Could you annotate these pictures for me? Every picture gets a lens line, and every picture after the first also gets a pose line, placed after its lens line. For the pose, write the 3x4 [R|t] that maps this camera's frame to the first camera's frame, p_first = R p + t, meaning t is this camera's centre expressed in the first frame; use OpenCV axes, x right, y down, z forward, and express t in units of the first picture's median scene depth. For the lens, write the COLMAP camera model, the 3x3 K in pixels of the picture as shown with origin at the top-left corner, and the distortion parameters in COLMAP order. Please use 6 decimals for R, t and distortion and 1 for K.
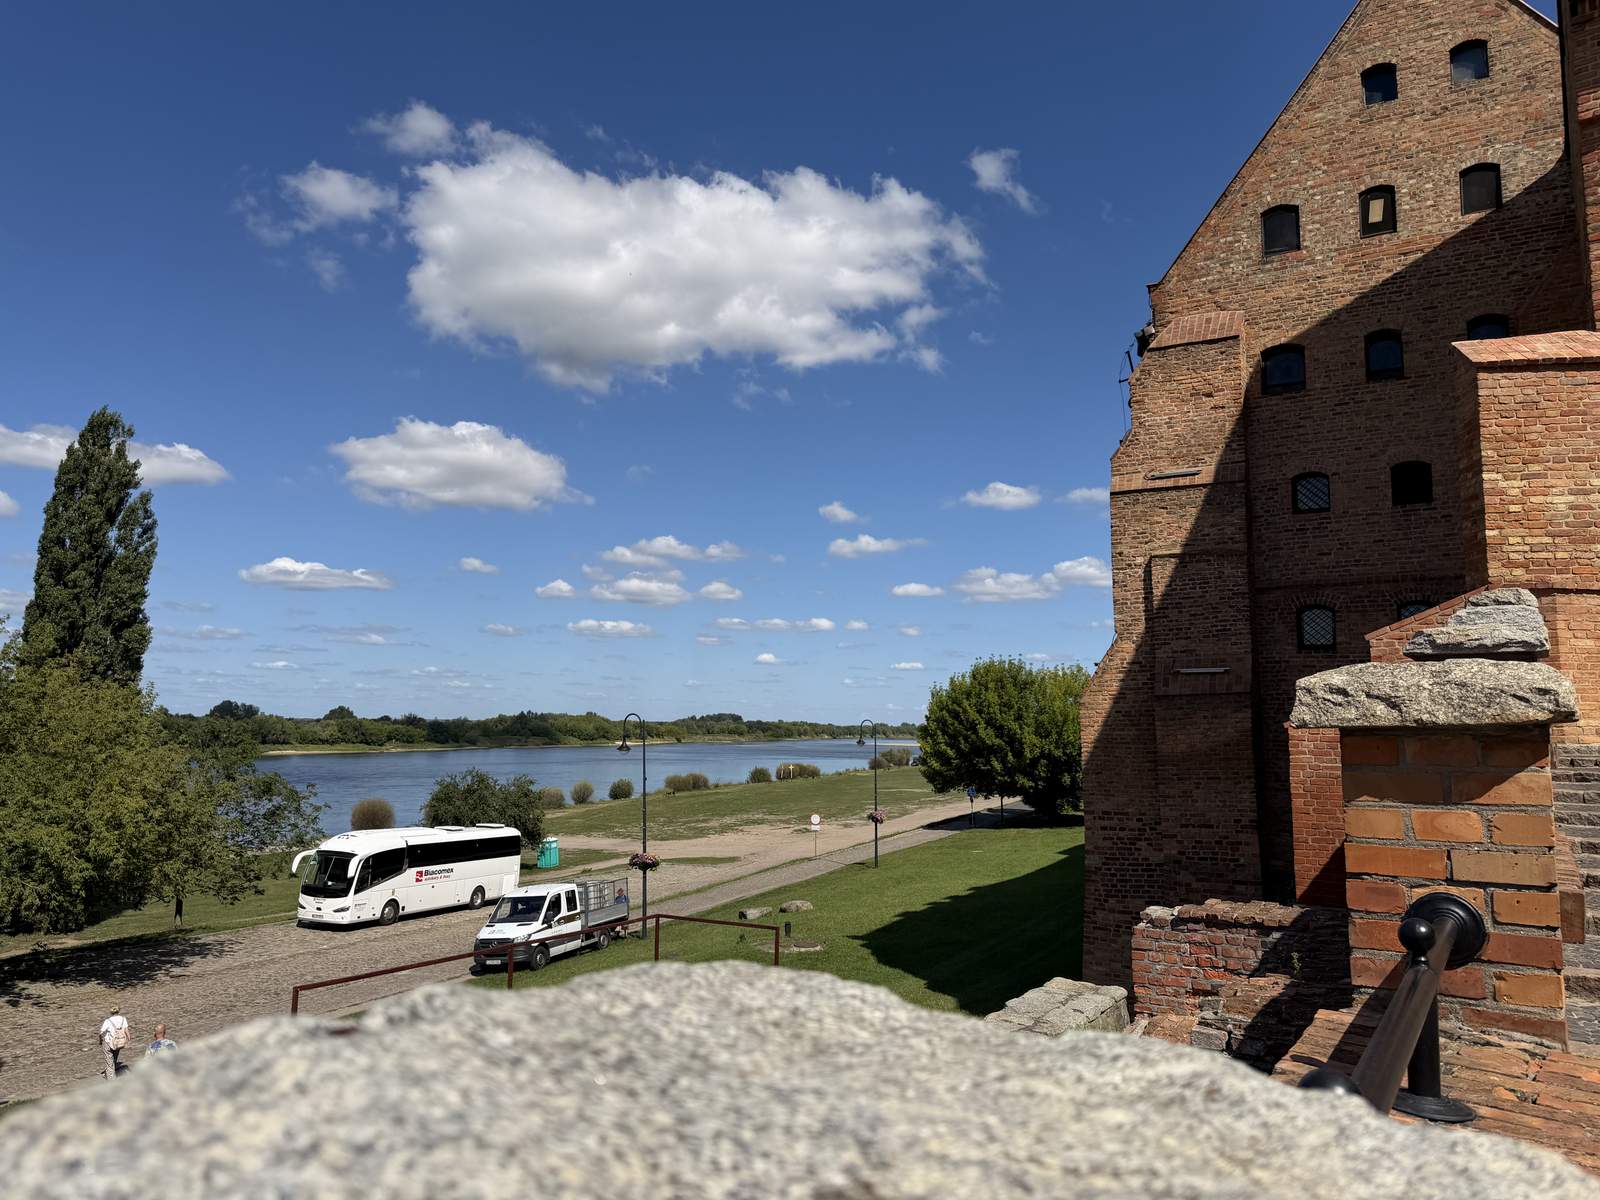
lens RADIAL K [[1089.7, 0, 796.0], [0, 1089.7, 610.0], [0, 0, 1]] dist [-0.003475, -0.017030]
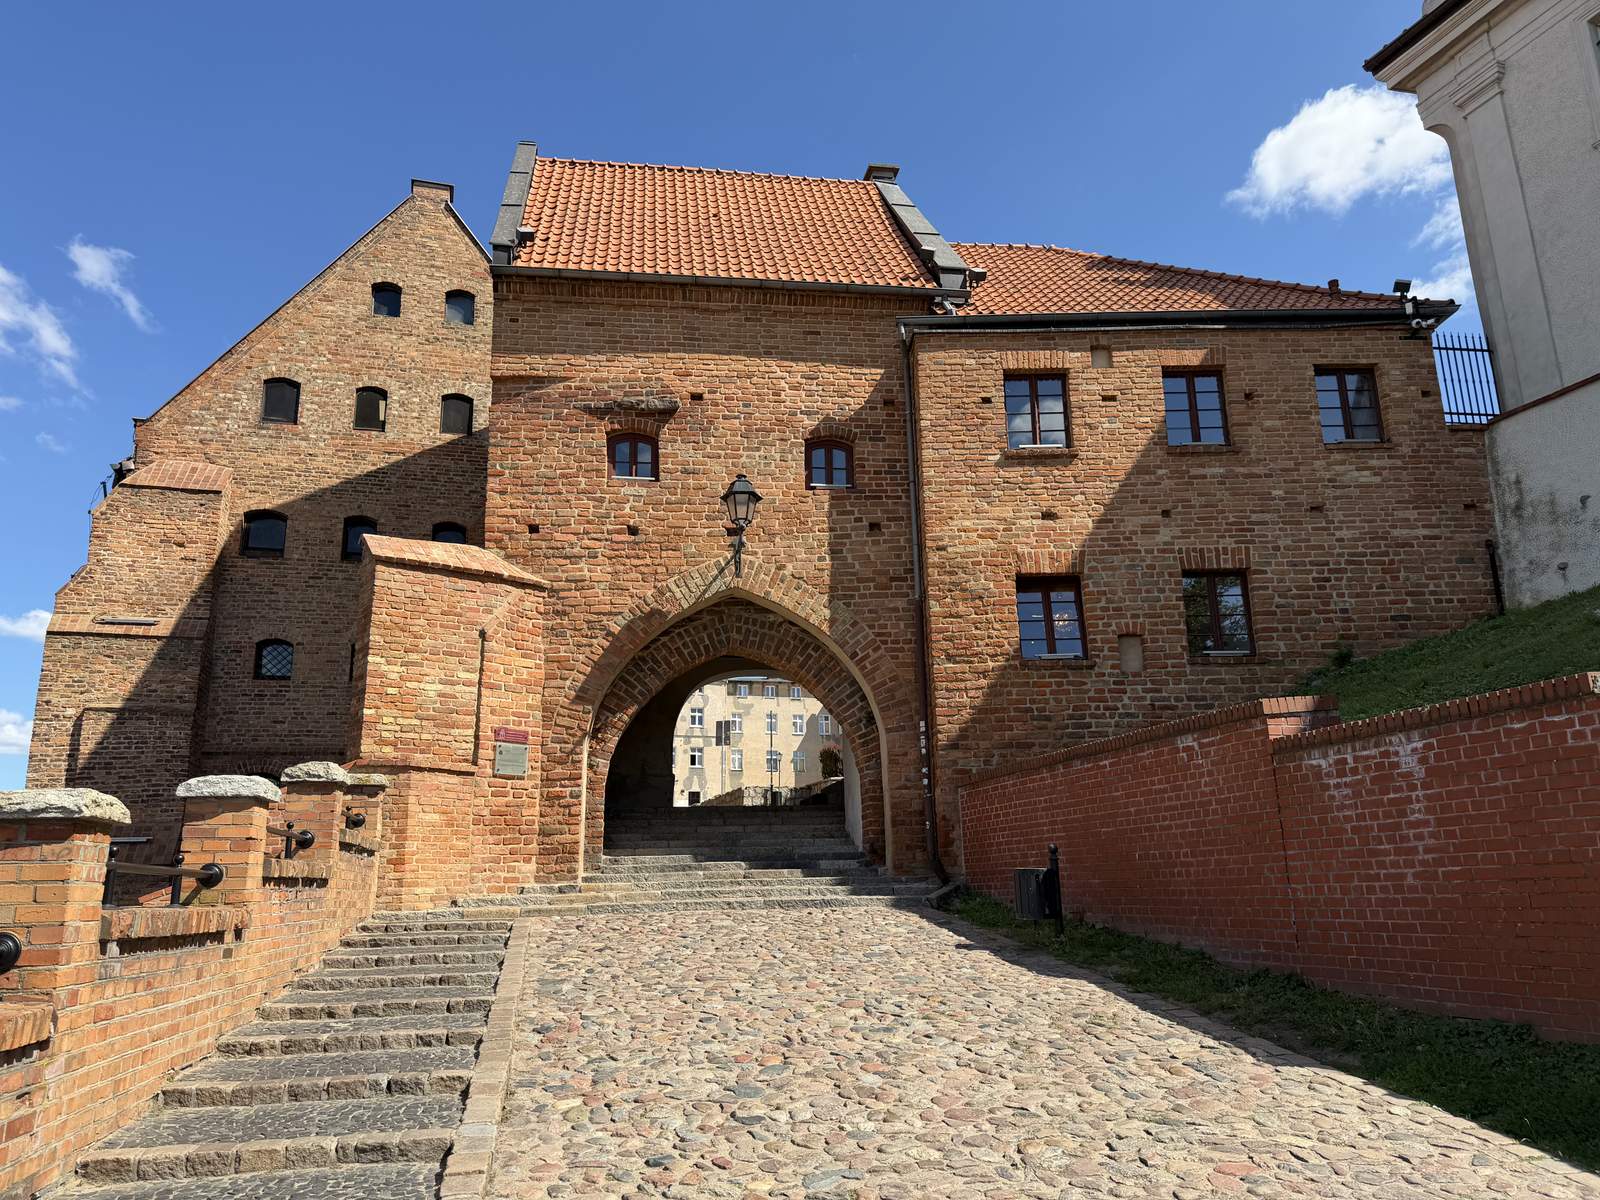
lens RADIAL K [[1089.7, 0, 800.5], [0, 1089.7, 608.5], [0, 0, 1]] dist [-0.003475, -0.017030]
pose [[0.697159, 0.154908, 0.699981, 0.103965], [-0.044312, 0.983821, -0.173588, -0.001737], [-0.715546, 0.090001, 0.692744, -0.042256]]
